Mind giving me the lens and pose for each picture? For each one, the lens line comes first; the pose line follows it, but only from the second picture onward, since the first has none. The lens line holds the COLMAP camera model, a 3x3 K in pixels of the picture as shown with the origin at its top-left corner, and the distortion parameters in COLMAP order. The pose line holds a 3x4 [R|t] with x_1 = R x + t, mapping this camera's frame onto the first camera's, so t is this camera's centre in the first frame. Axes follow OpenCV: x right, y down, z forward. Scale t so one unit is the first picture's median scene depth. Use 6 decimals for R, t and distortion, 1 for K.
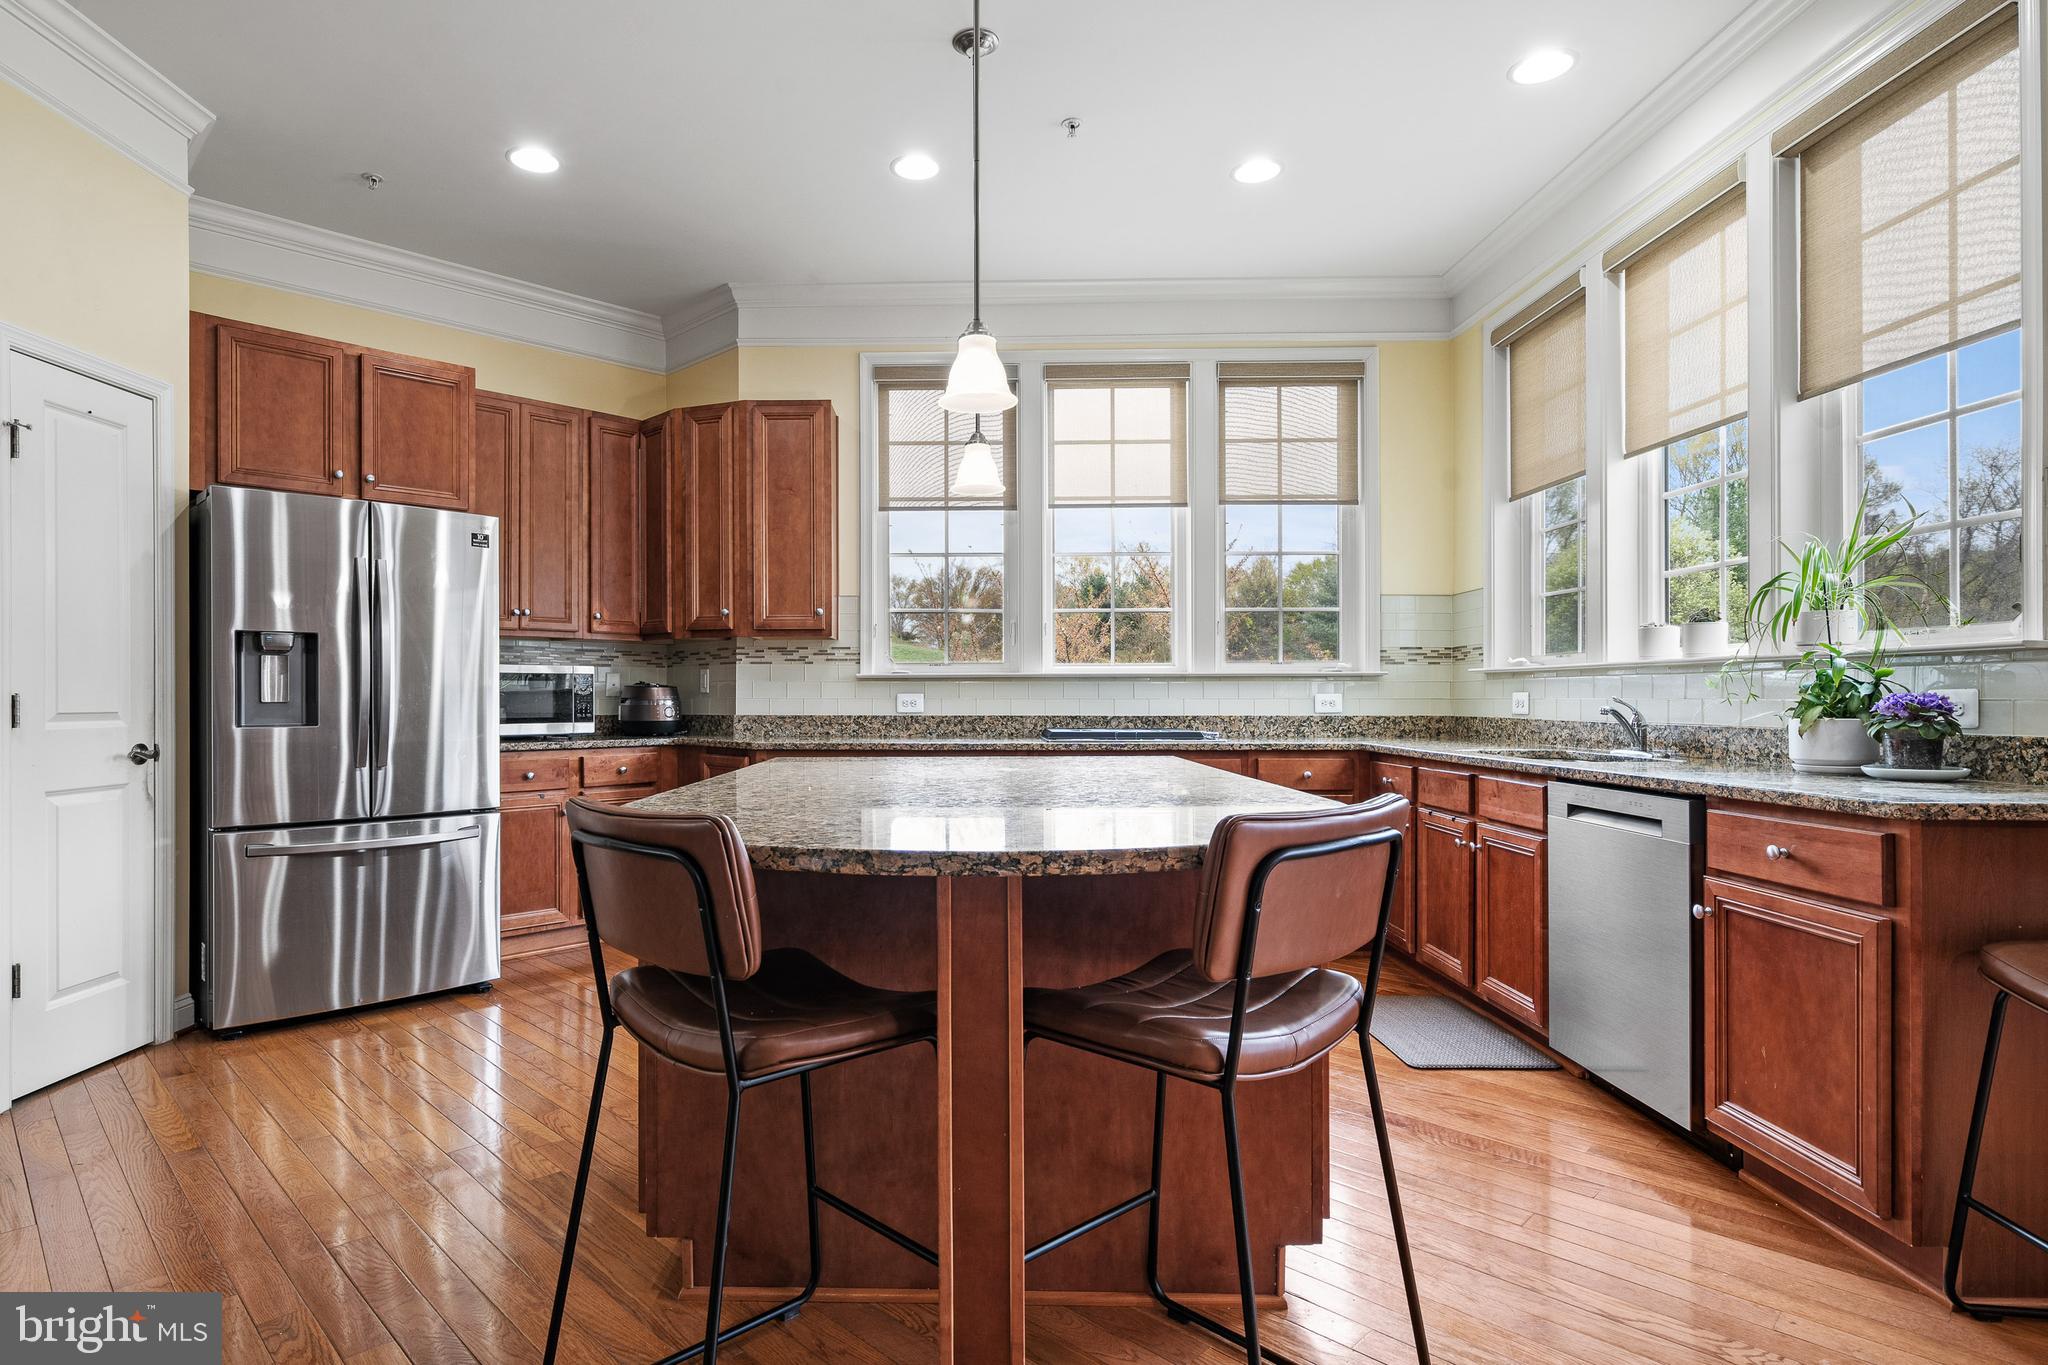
lens RADIAL K [[1058.8, 0, 938.0], [0, 1058.8, 689.7], [0, 0, 1]] dist [0.000845, 0.000160]
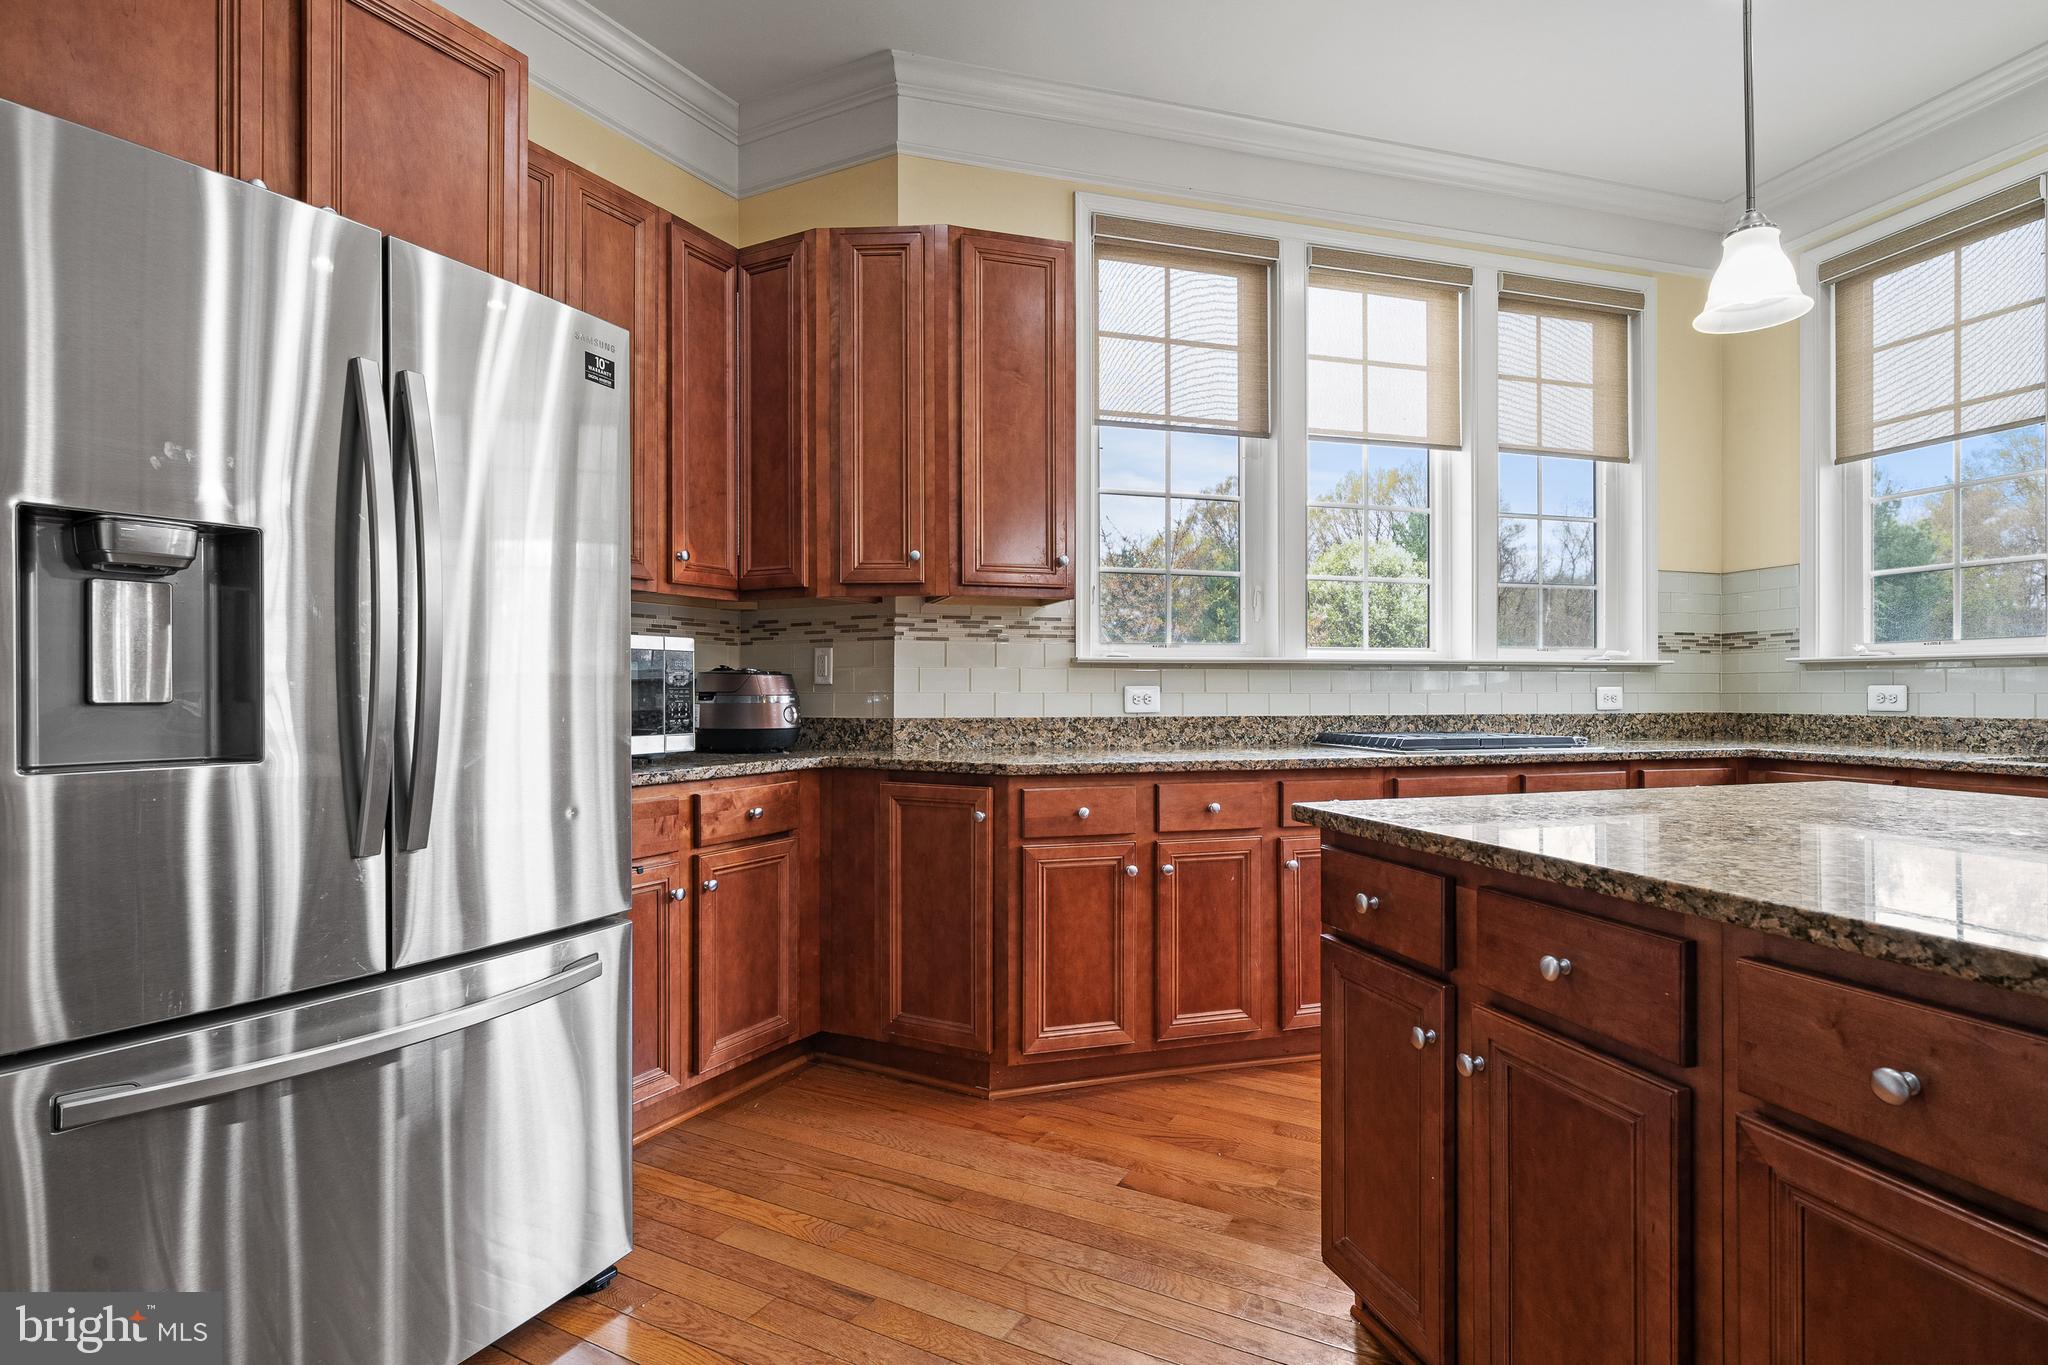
lens RADIAL K [[996.9, 0, 1033.9], [0, 996.9, 688.5], [0, 0, 1]] dist [-0.000842, 0.000078]
pose [[0.950967, 0.001100, 0.309289, -0.303834], [-0.002802, 0.999983, 0.005058, 0.002404], [-0.309278, -0.005676, 0.950955, 0.395204]]
